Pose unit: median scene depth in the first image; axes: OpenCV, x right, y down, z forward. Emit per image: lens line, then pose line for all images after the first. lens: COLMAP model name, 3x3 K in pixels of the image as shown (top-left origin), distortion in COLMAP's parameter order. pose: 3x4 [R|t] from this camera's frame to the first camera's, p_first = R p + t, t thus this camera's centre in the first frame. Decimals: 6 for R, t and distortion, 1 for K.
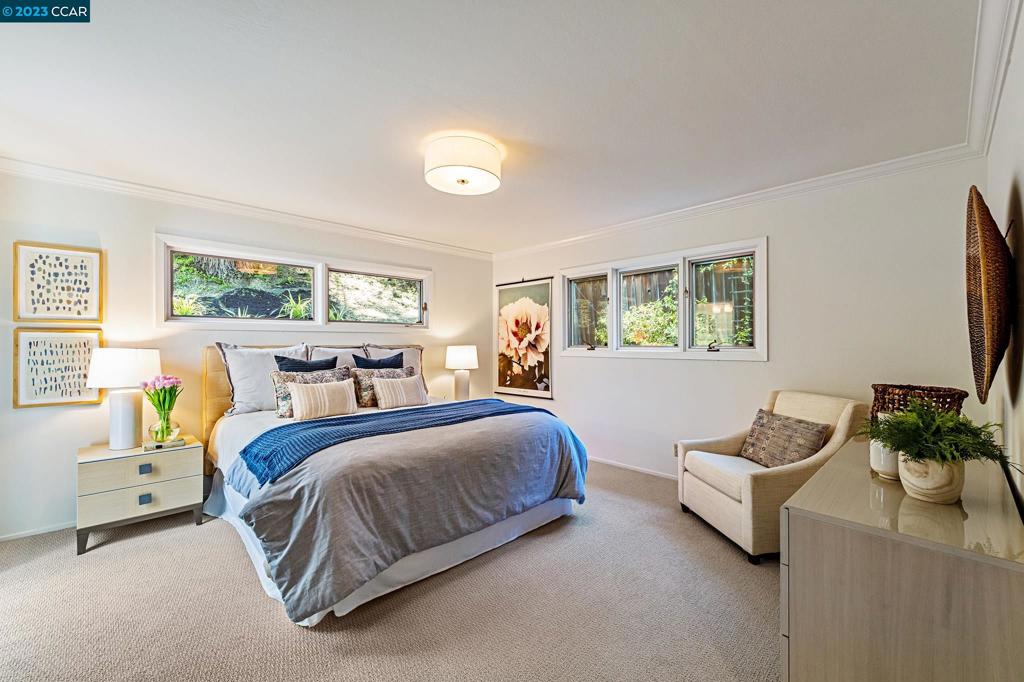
lens RADIAL K [[430.7, 0, 512.0], [0, 430.7, 341.0], [0, 0, 1]] dist [-0.000529, -0.000092]
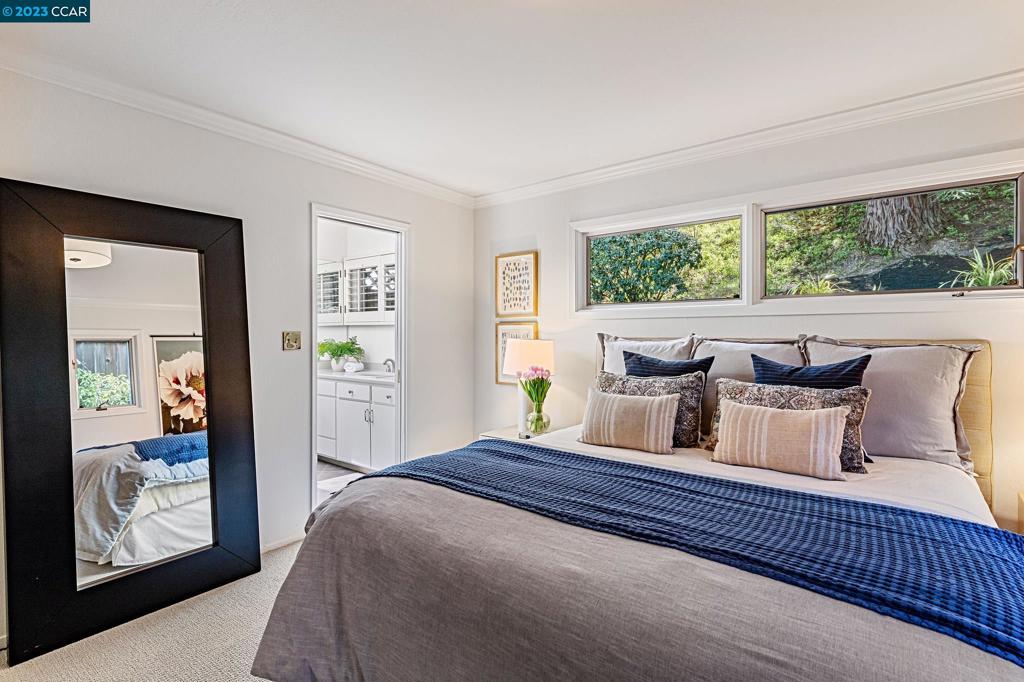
lens RADIAL K [[491.8, 0, 512.0], [0, 491.8, 341.0], [0, 0, 1]] dist [0.044009, 0.000031]
pose [[0.157056, 0.013961, -0.987491, 0.304911], [0.003210, 0.999888, 0.014647, 0.004117], [0.987584, -0.005470, 0.156994, 0.762792]]
